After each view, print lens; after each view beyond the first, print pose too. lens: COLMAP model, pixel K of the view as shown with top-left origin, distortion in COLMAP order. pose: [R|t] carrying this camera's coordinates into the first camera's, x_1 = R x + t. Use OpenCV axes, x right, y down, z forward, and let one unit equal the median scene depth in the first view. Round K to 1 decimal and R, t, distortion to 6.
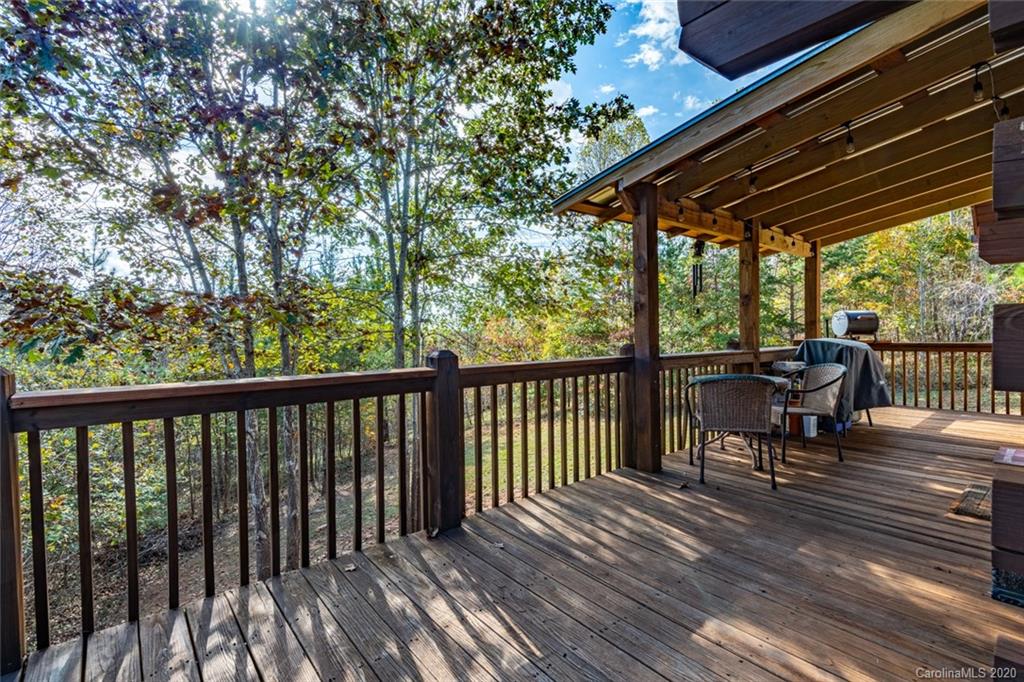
lens RADIAL K [[472.0, 0, 512.0], [0, 472.0, 341.0], [0, 0, 1]] dist [0.000286, -0.025561]
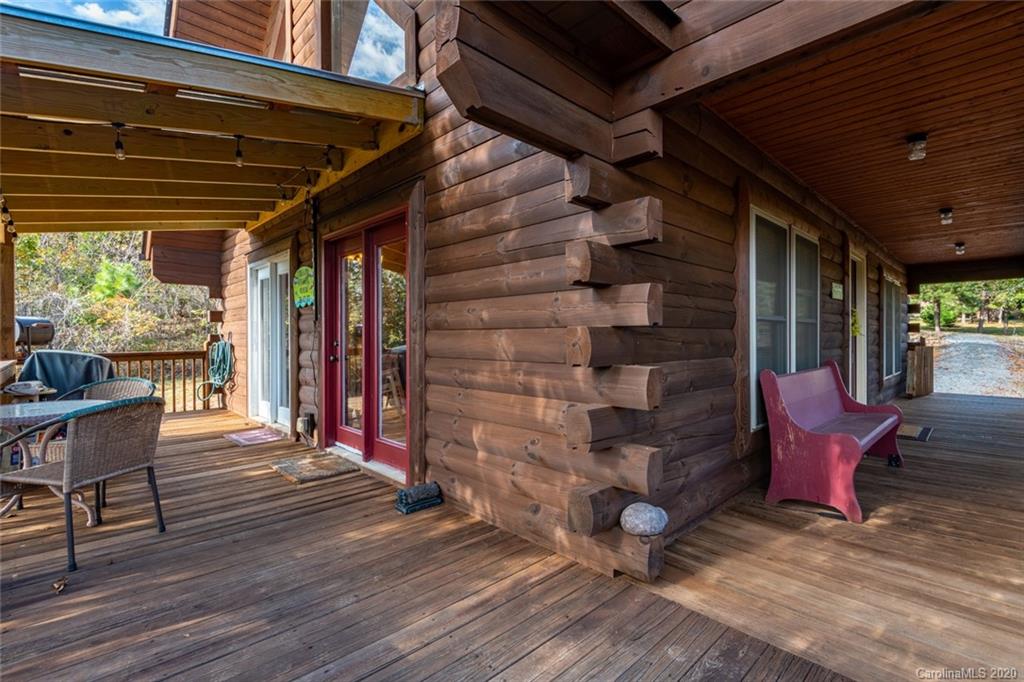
lens RADIAL K [[472.0, 0, 512.0], [0, 472.0, 341.0], [0, 0, 1]] dist [0.000286, -0.025561]
pose [[-0.087977, -0.008150, 0.996089, -0.335674], [0.038319, 0.999199, 0.011560, -0.000471], [-0.995385, 0.039186, -0.087594, 0.522124]]
